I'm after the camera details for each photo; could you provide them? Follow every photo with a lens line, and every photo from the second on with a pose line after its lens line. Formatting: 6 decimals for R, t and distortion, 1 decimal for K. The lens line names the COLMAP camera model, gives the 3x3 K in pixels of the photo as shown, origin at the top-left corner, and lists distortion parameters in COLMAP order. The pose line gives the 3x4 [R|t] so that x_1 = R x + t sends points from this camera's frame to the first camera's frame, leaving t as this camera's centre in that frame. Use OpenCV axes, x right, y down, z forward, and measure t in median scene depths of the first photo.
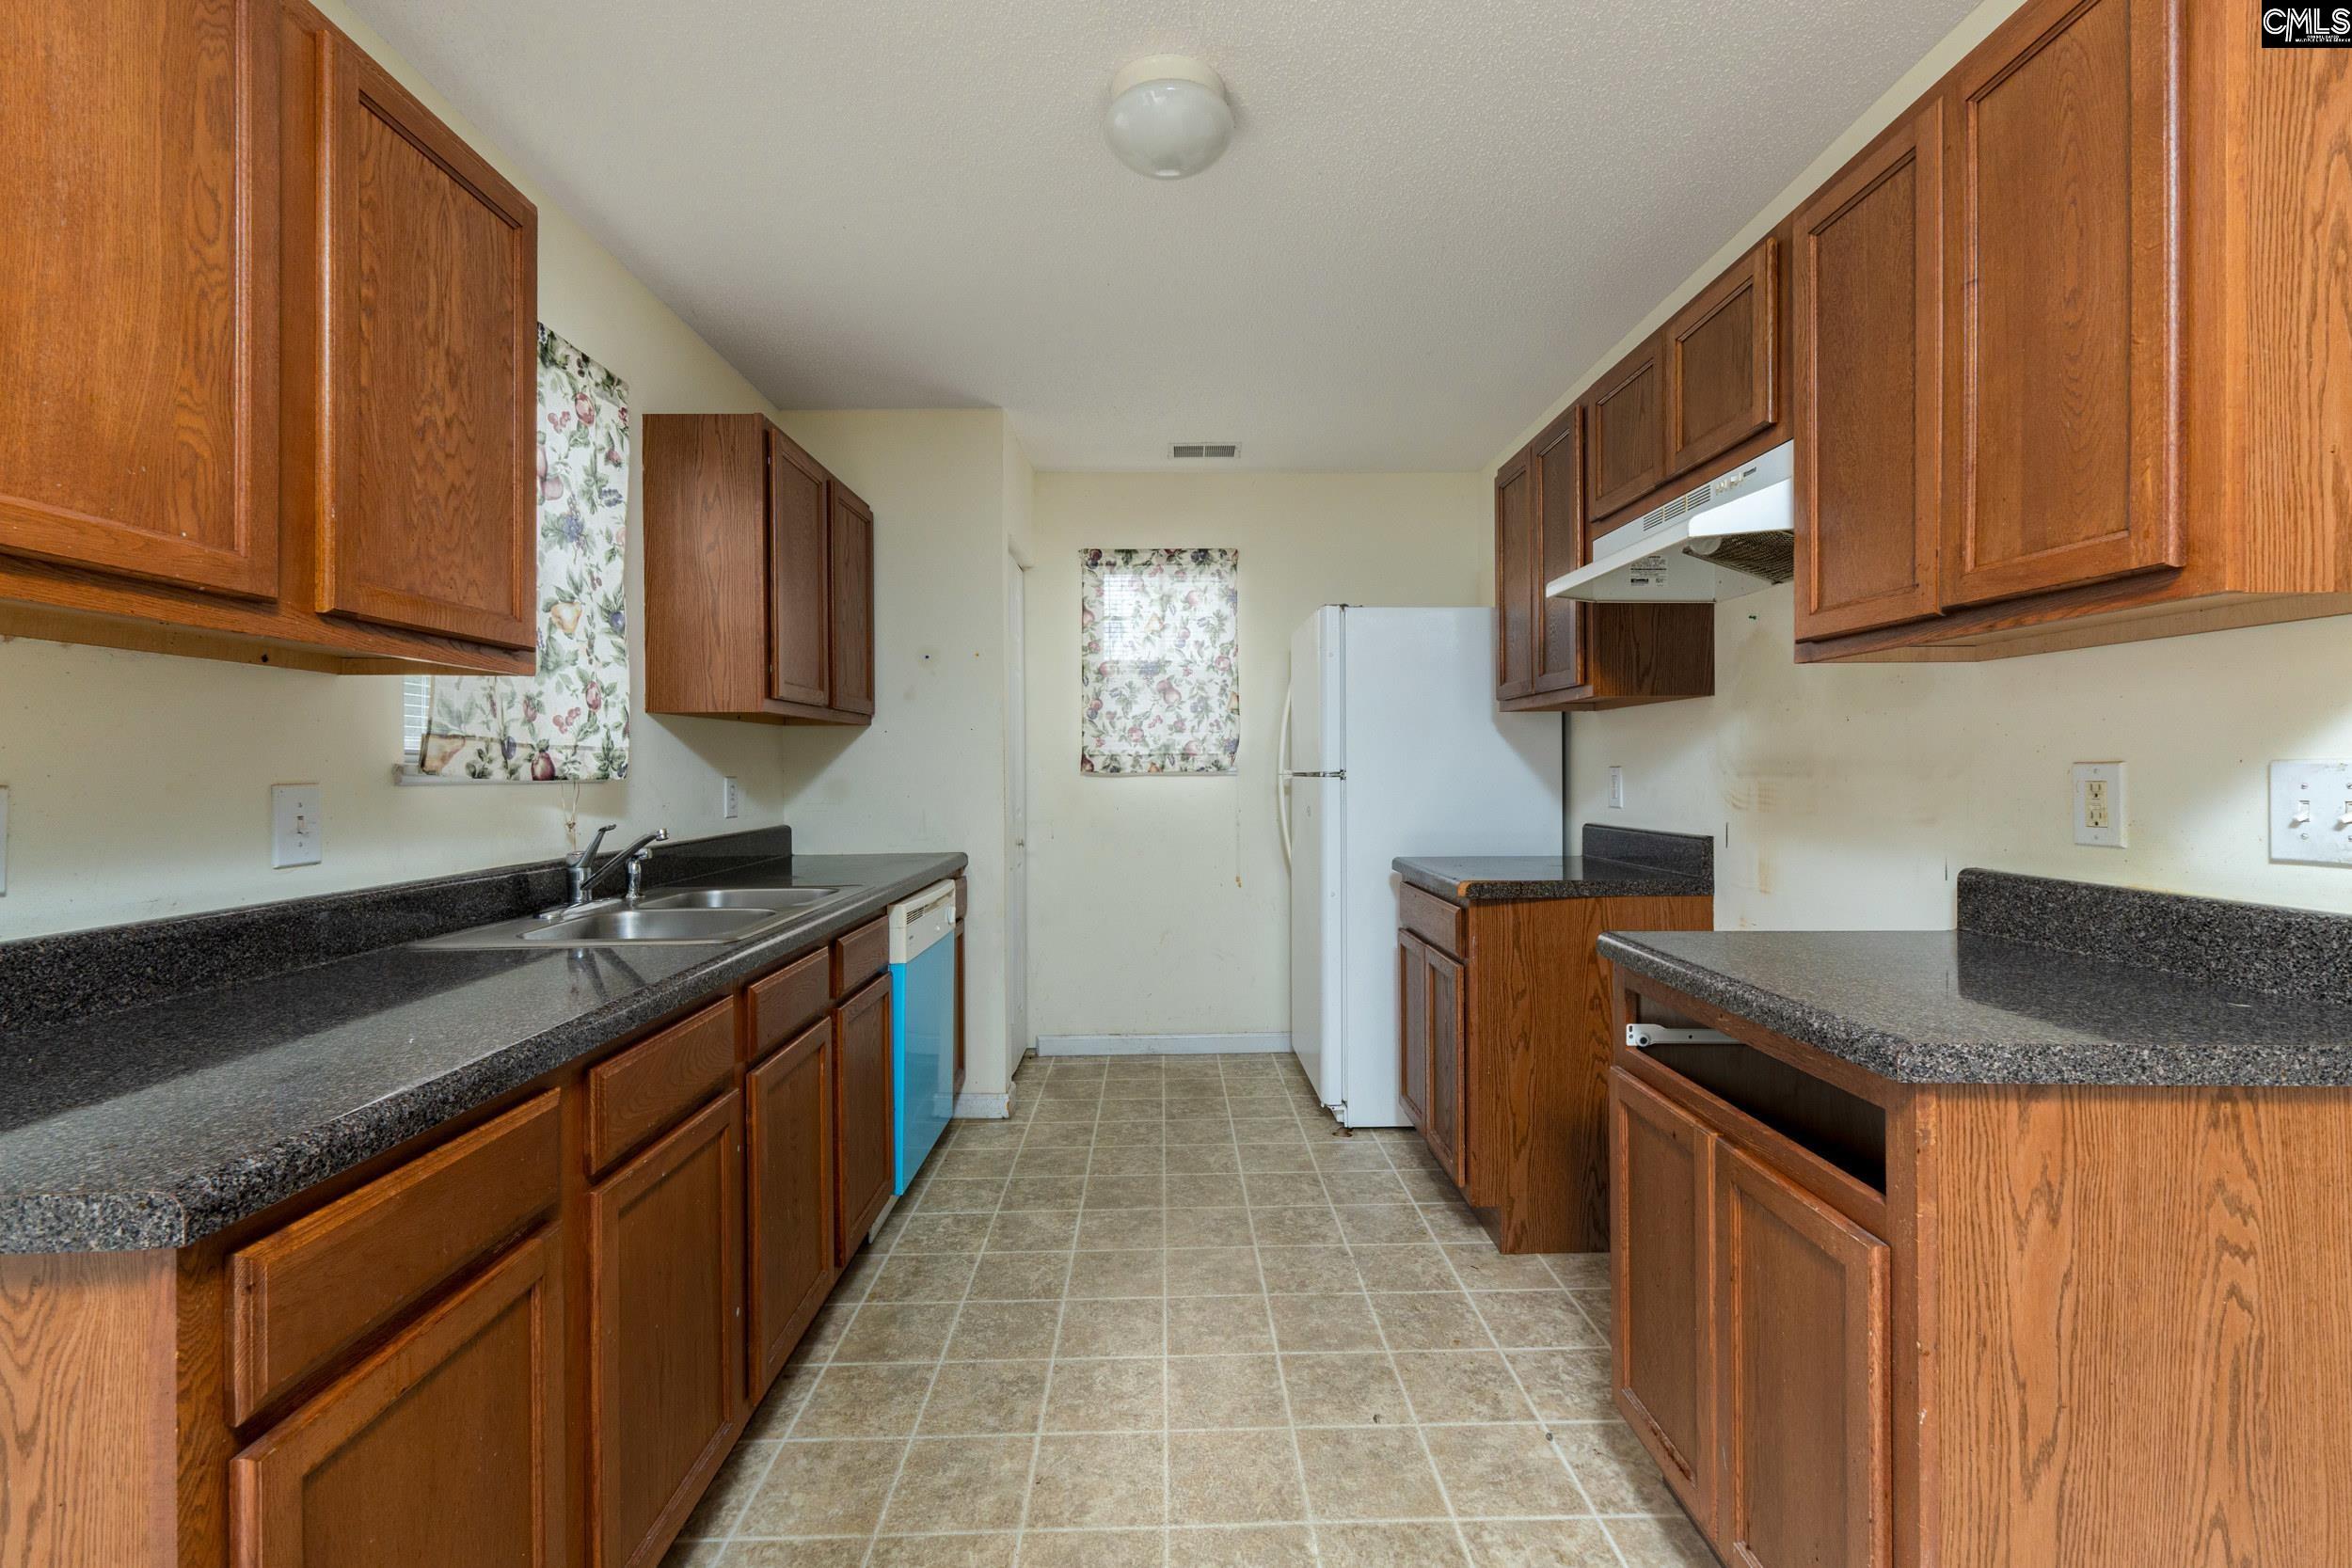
lens RADIAL K [[993.9, 0, 1179.3], [0, 993.9, 773.6], [0, 0, 1]] dist [0.002733, -0.000014]
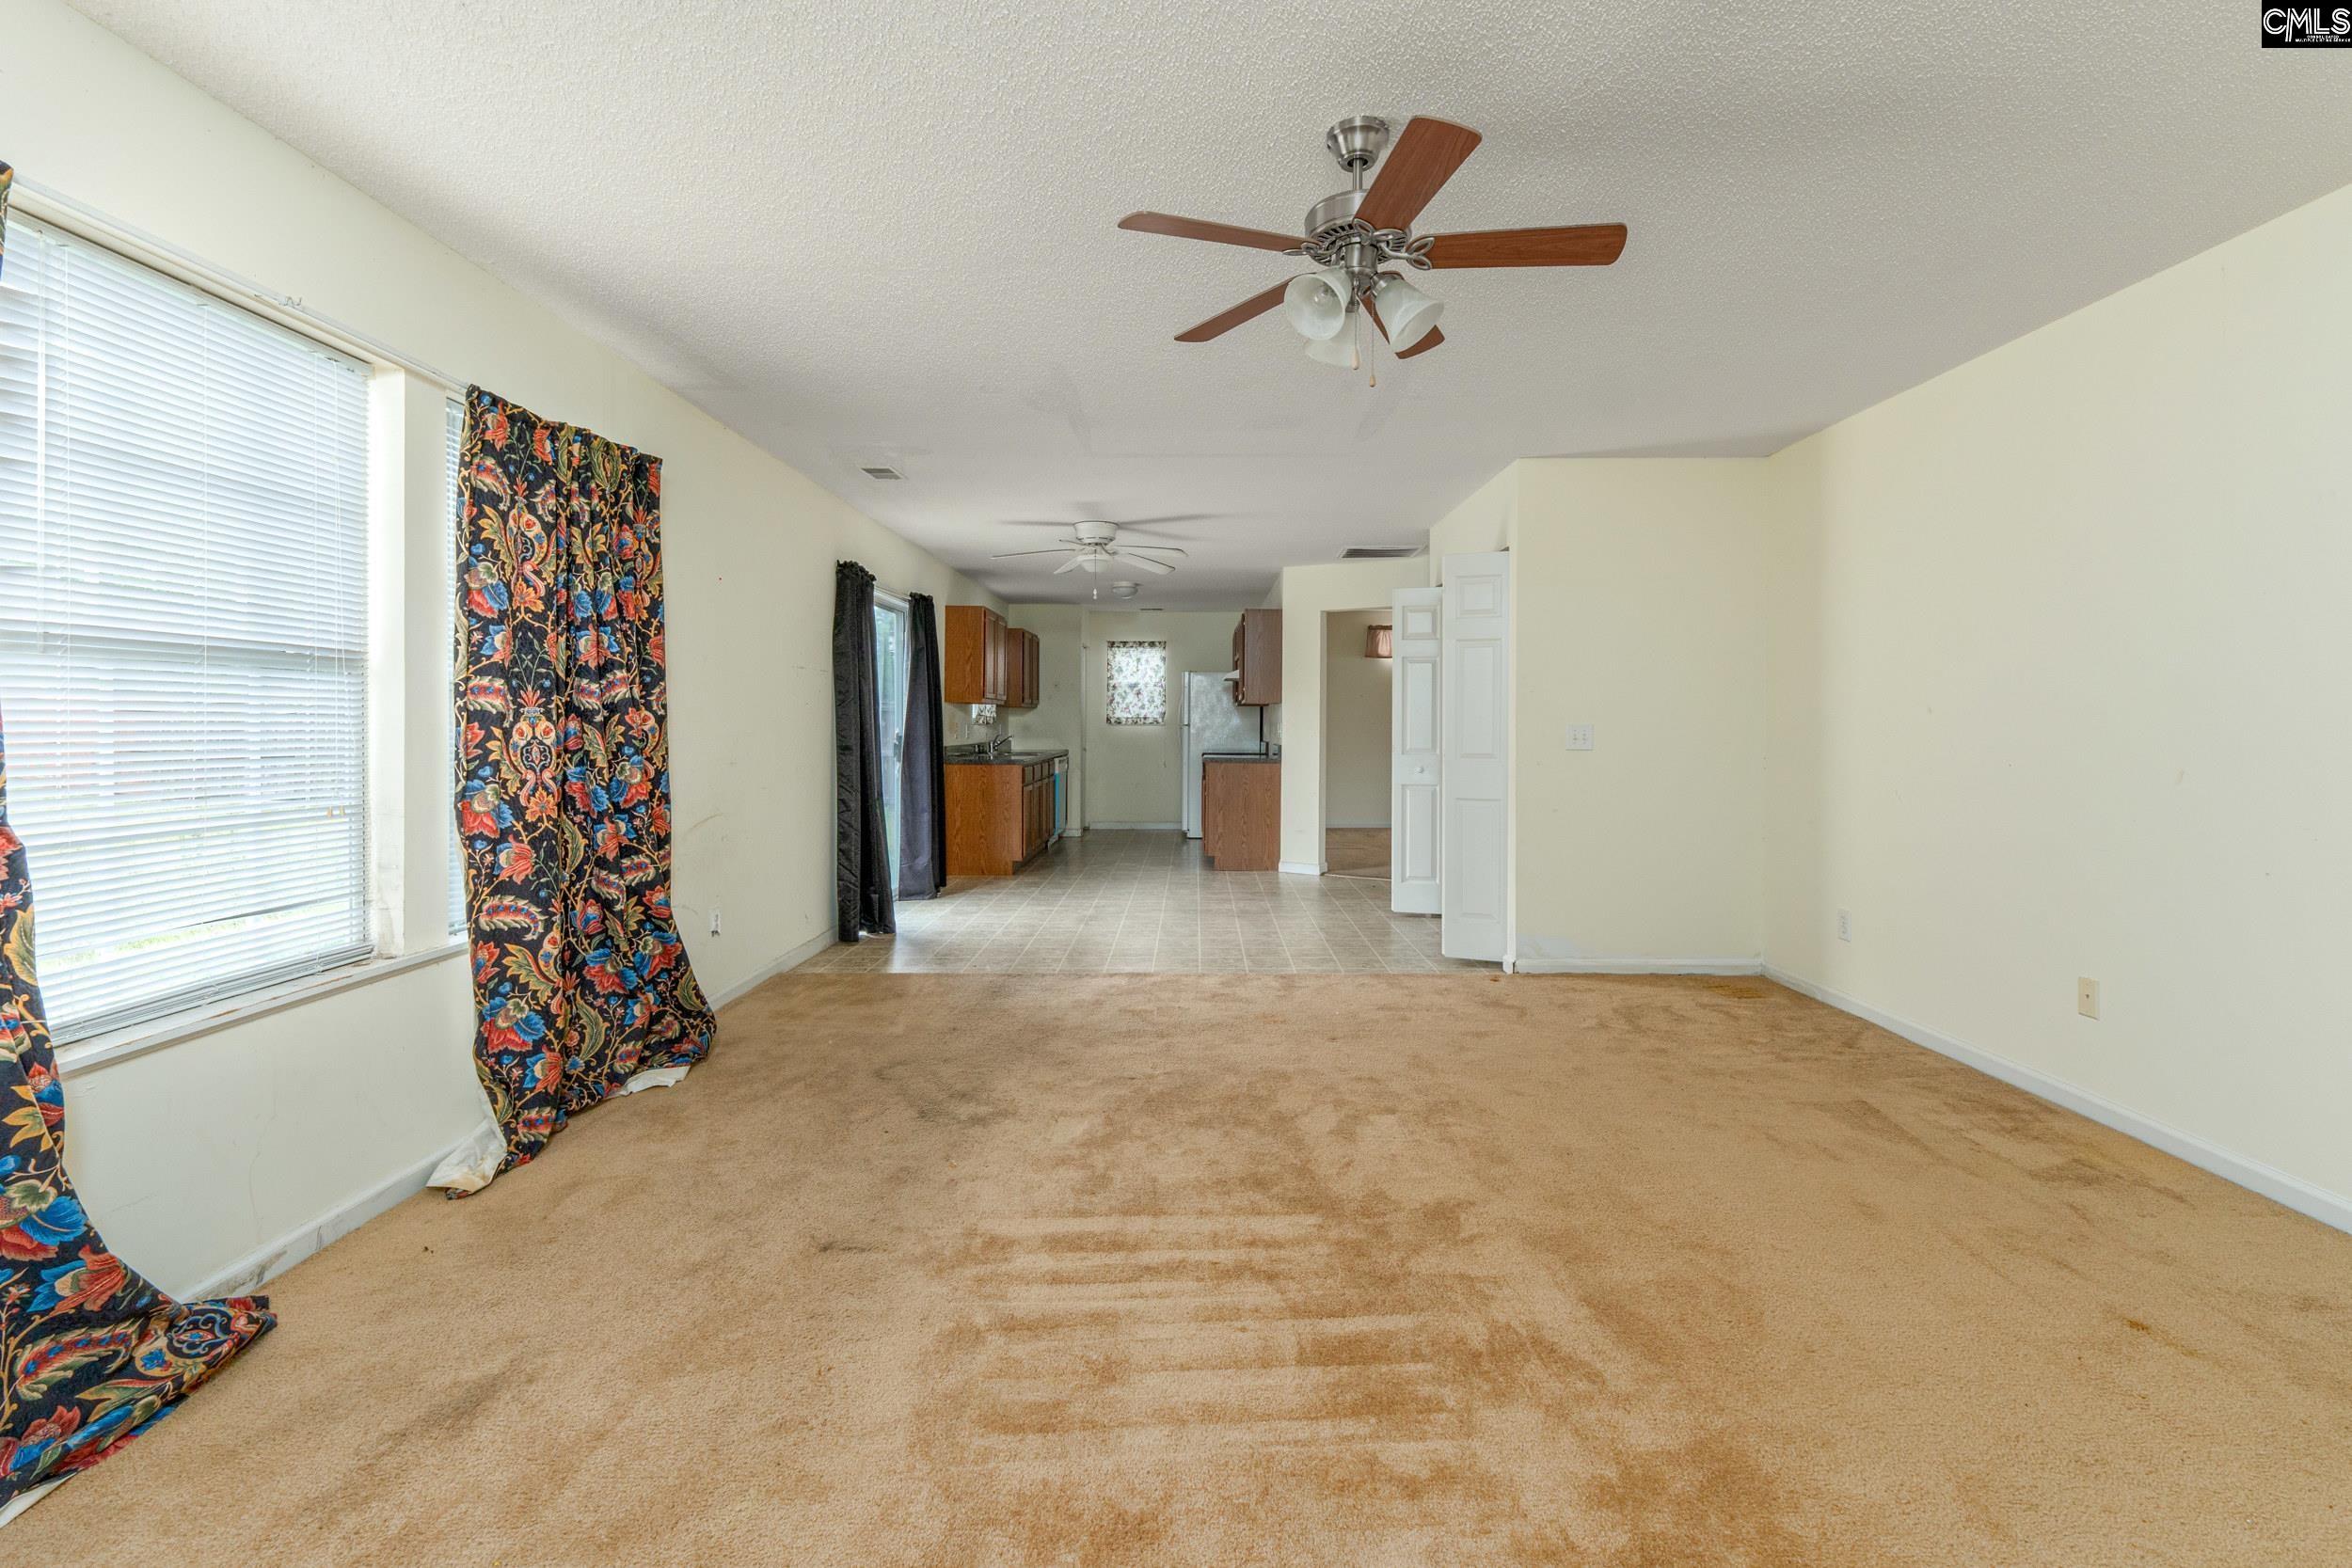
lens RADIAL K [[993.9, 0, 1198.6], [0, 993.9, 732.2], [0, 0, 1]] dist [0.002733, -0.000014]
pose [[0.999807, 0.010673, -0.016473, 0.411402], [-0.010588, 0.999930, 0.005212, 0.007444], [0.016527, -0.005036, 0.999851, -3.538501]]
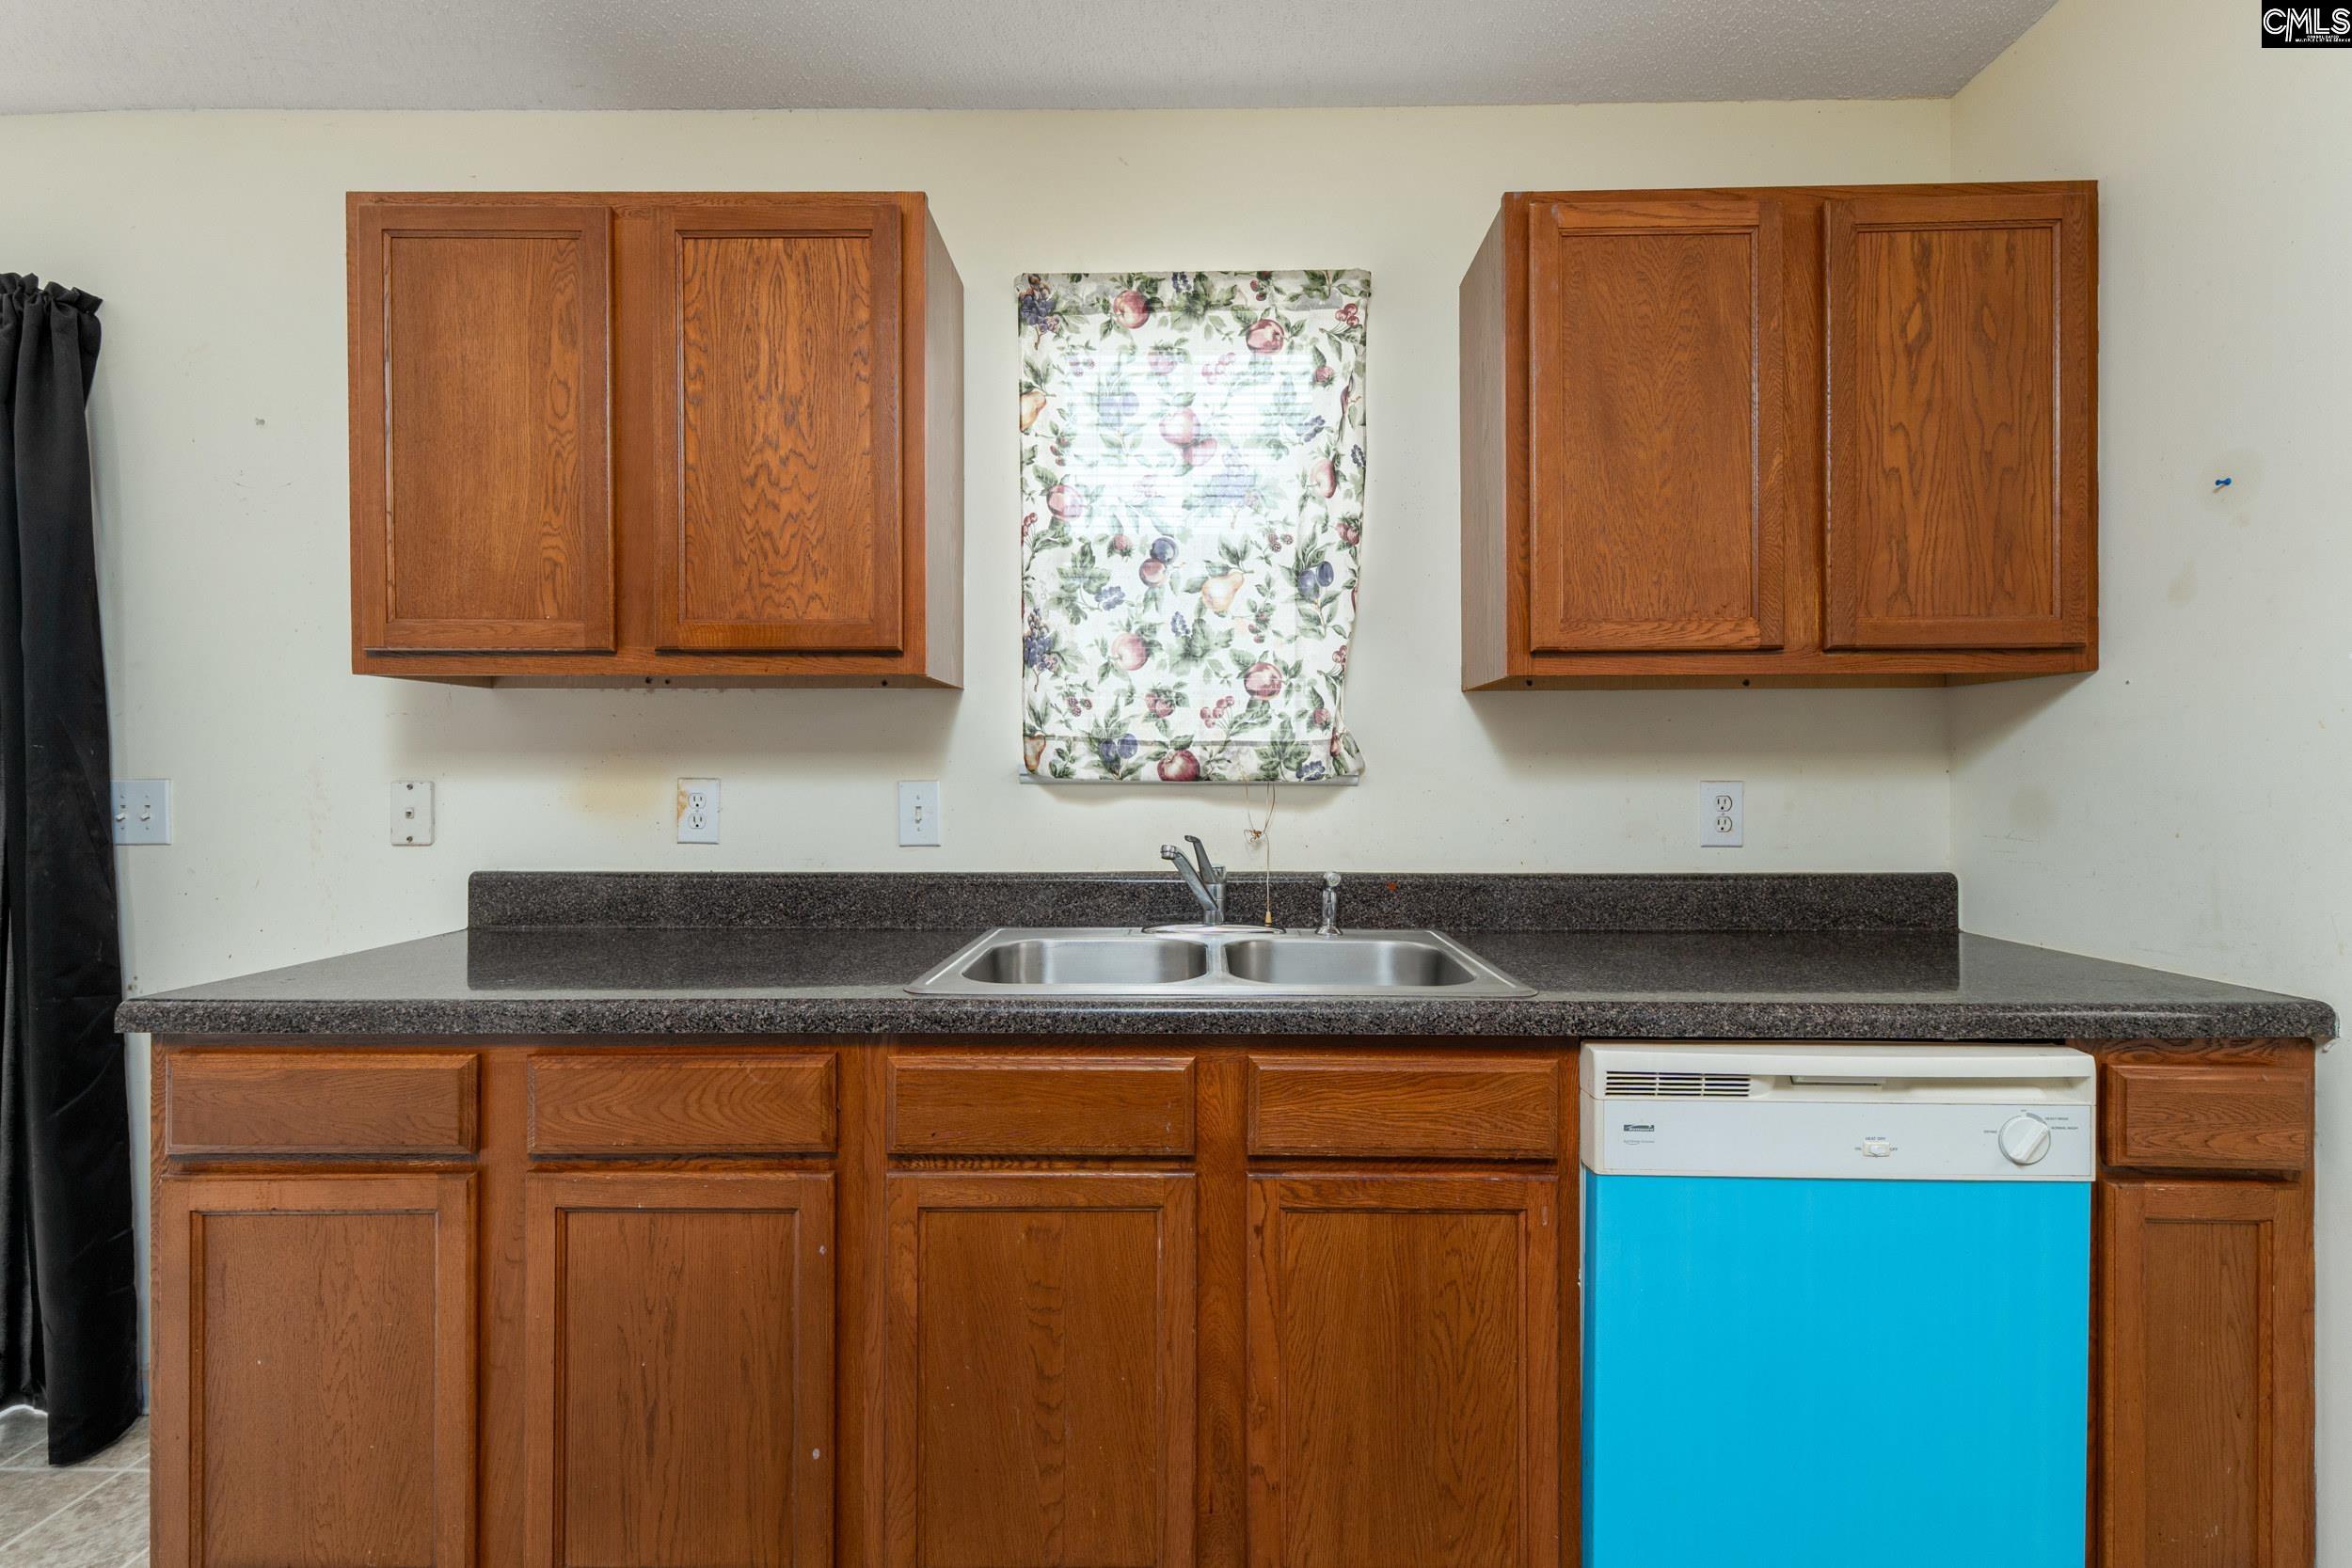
lens RADIAL K [[993.9, 0, 1180.2], [0, 993.9, 779.3], [0, 0, 1]] dist [0.002733, -0.000014]
pose [[-0.027091, 0.014012, -0.999535, 0.261480], [-0.003885, 0.999893, 0.014122, -0.007419], [0.999625, 0.004265, -0.027033, 1.020678]]
